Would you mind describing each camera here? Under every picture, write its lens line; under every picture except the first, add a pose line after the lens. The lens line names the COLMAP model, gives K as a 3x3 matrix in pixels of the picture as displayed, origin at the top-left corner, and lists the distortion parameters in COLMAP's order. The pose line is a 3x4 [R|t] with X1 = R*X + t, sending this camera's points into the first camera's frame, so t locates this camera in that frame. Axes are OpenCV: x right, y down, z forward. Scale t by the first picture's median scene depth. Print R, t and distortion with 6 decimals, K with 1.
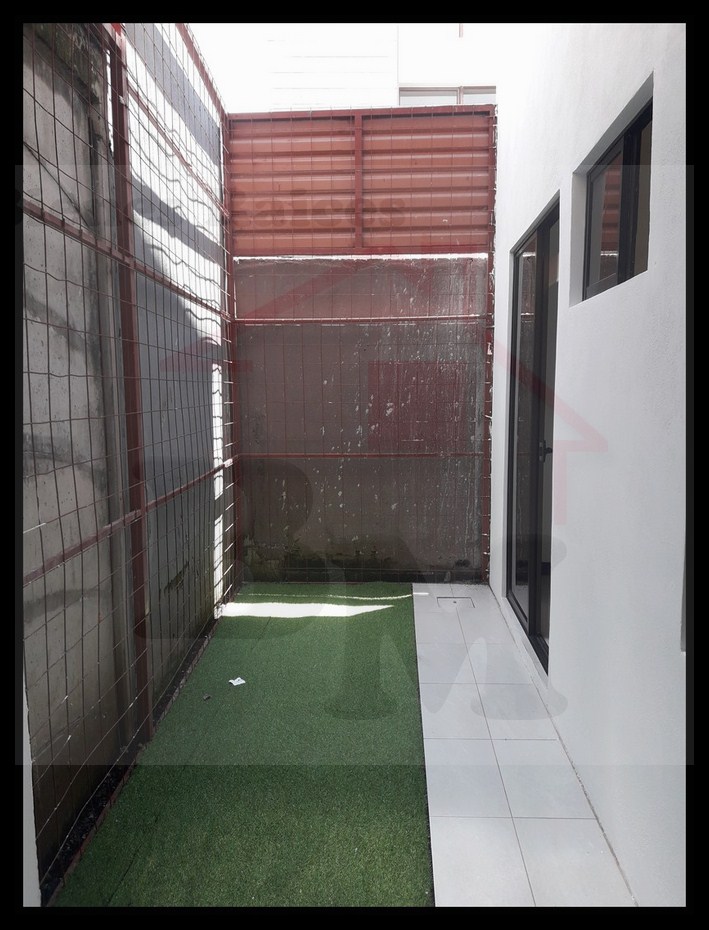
lens RADIAL K [[731.7, 0, 351.3], [0, 731.7, 473.2], [0, 0, 1]] dist [0.219294, -0.439104]
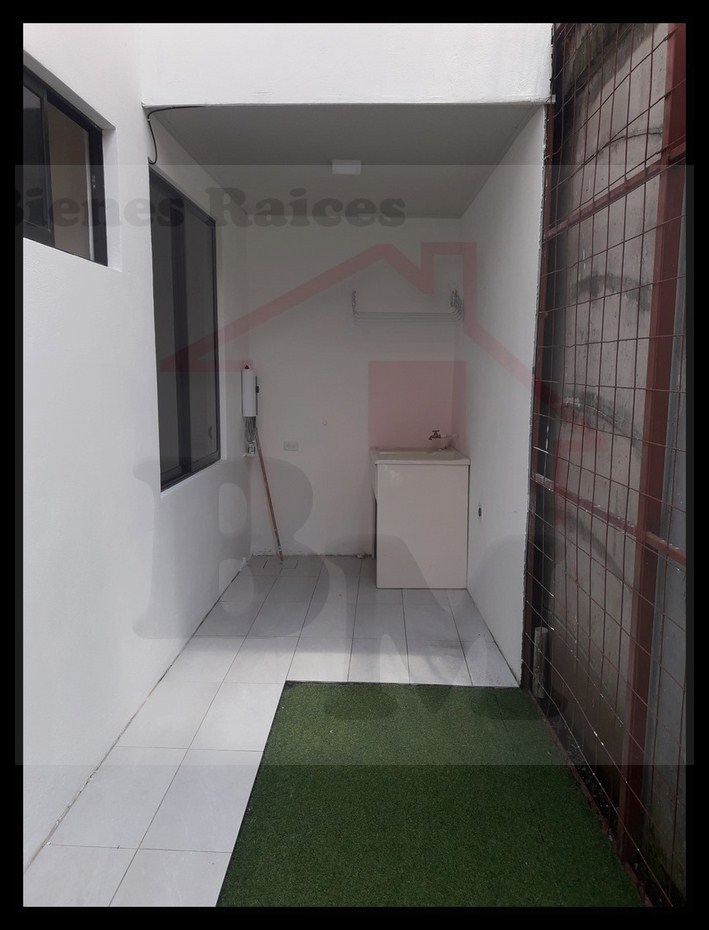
lens RADIAL K [[731.7, 0, 351.3], [0, 731.7, 473.2], [0, 0, 1]] dist [0.219294, -0.439104]
pose [[-0.999860, 0.006420, -0.015453, -0.010269], [0.002115, 0.964541, 0.263925, -0.222538], [0.016600, 0.263856, -0.964419, 1.971147]]
